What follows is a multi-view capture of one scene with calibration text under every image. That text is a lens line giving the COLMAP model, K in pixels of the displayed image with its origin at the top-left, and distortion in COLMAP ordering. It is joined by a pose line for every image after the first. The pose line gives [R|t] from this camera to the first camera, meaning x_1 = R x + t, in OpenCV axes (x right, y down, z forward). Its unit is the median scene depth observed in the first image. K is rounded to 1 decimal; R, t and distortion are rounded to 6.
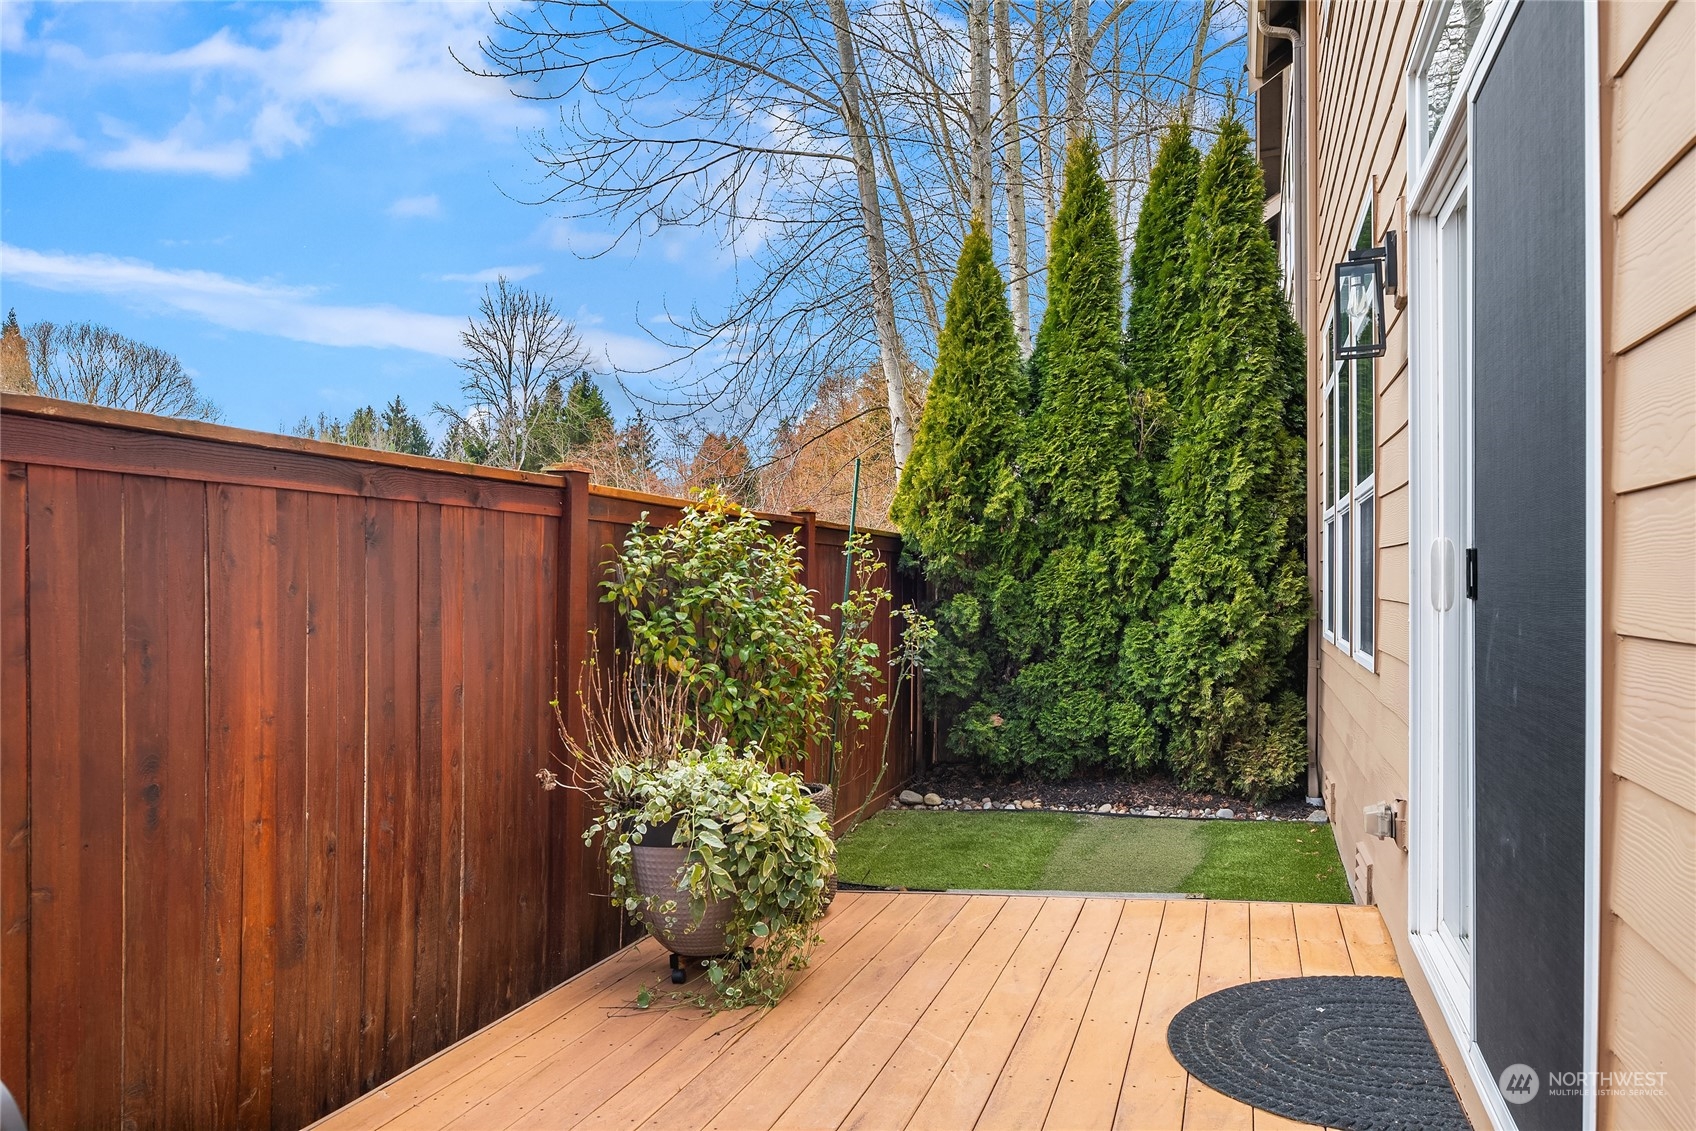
lens RADIAL K [[1219.0, 0, 848.0], [0, 1219.0, 565.5], [0, 0, 1]] dist [-0.022848, -0.002542]
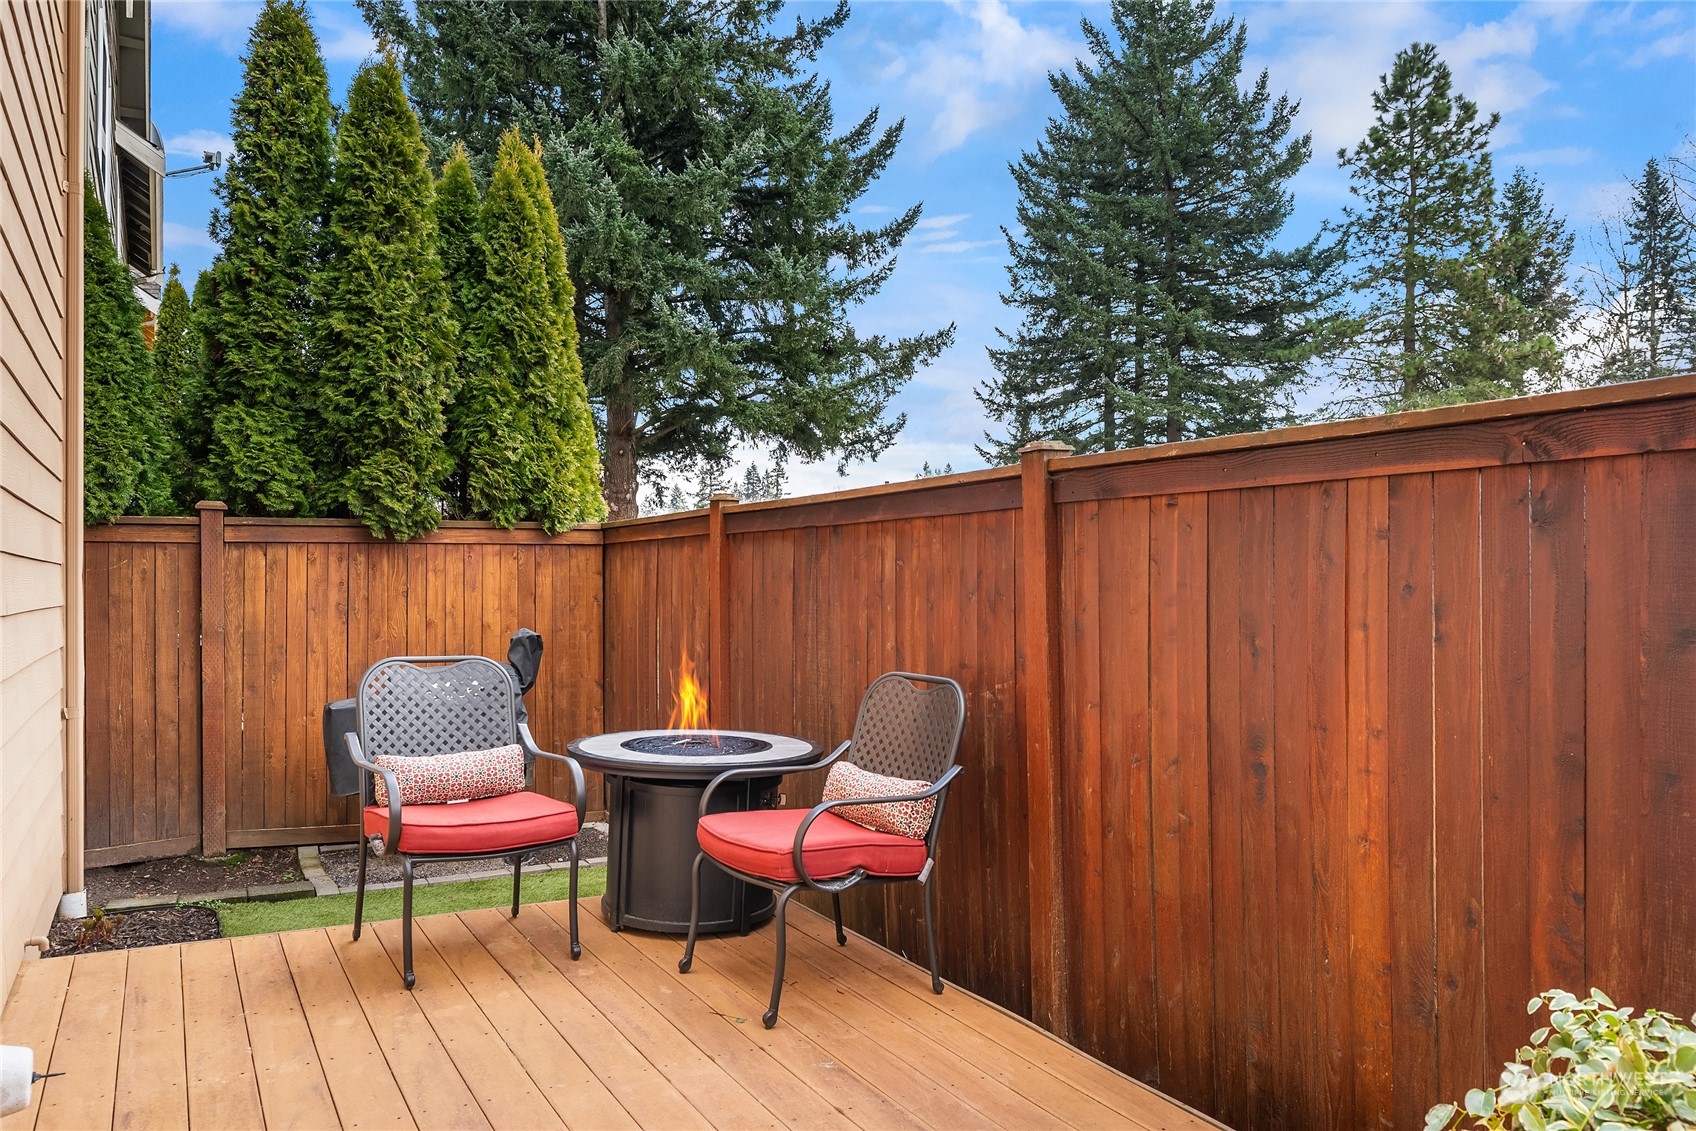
lens RADIAL K [[1219.0, 0, 848.0], [0, 1219.0, 565.5], [0, 0, 1]] dist [-0.022848, -0.002542]
pose [[-0.676867, -0.007905, -0.736063, 0.468421], [0.011948, 0.999693, -0.021723, 0.017407], [0.736008, -0.023499, -0.676564, 1.352335]]
